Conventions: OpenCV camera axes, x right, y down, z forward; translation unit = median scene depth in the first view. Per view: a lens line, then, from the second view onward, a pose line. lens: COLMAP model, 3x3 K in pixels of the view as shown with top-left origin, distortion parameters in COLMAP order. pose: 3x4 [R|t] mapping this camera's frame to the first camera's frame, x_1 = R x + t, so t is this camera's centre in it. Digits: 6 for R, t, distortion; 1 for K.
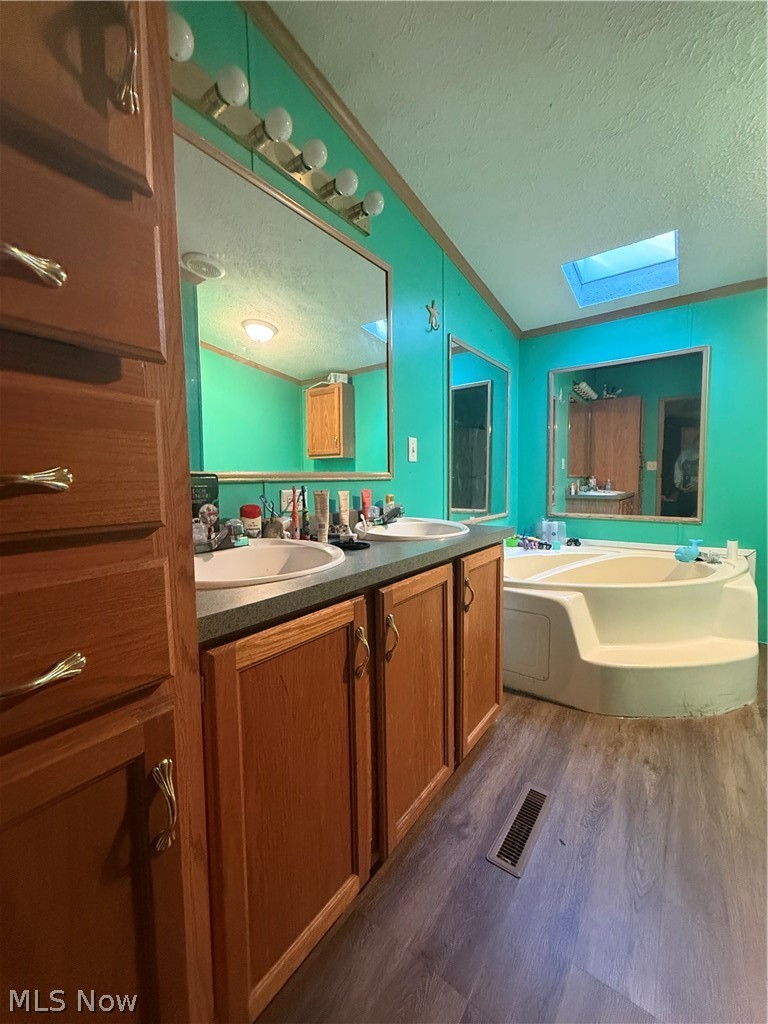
lens RADIAL K [[407.5, 0, 383.9], [0, 407.5, 509.3], [0, 0, 1]] dist [-0.000223, -0.000039]
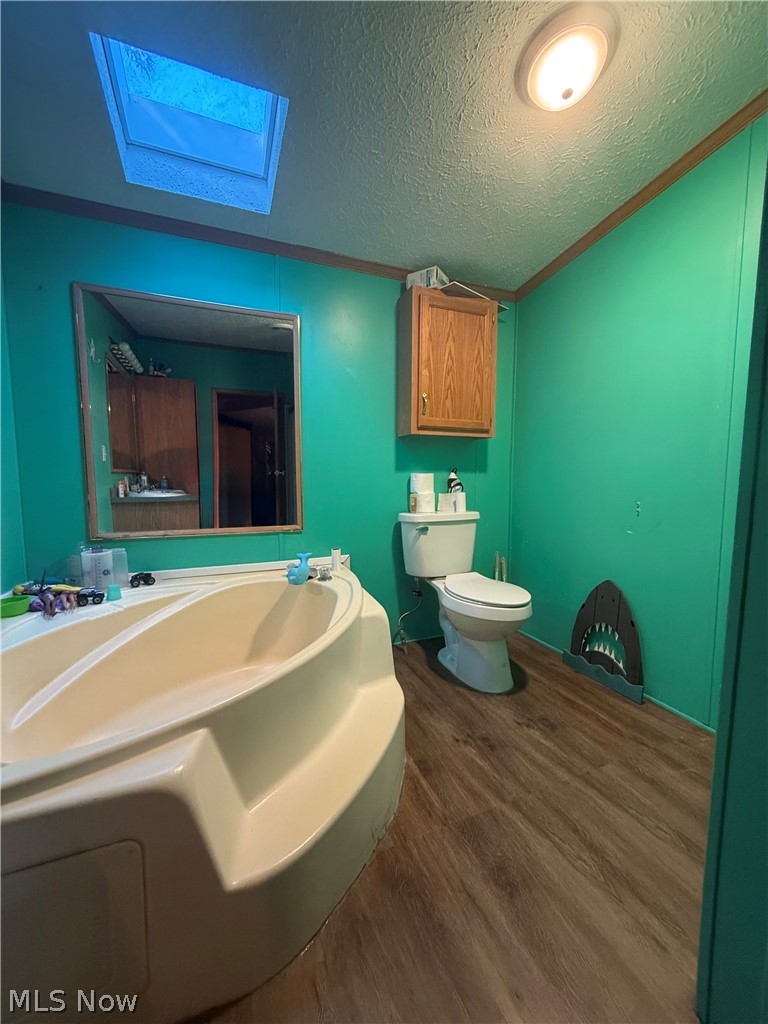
lens RADIAL K [[407.5, 0, 383.9], [0, 407.5, 509.3], [0, 0, 1]] dist [-0.000223, -0.000039]
pose [[0.512467, -0.061467, 0.856504, 0.183711], [0.052194, 0.997820, 0.040379, -0.042768], [-0.857119, 0.024012, 0.514558, 0.513433]]
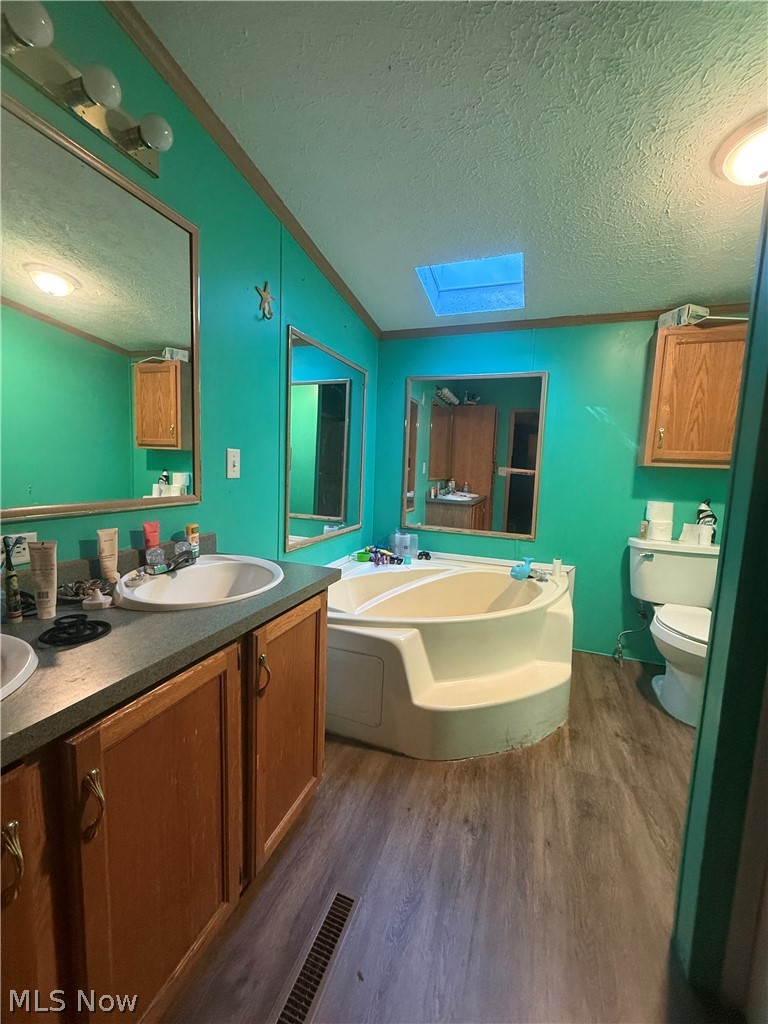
lens RADIAL K [[407.5, 0, 383.9], [0, 407.5, 509.3], [0, 0, 1]] dist [-0.000223, -0.000039]
pose [[0.958106, 0.017370, 0.285885, 0.121514], [-0.028588, 0.998974, 0.035110, -0.087847], [-0.284982, -0.041812, 0.957620, 0.121350]]
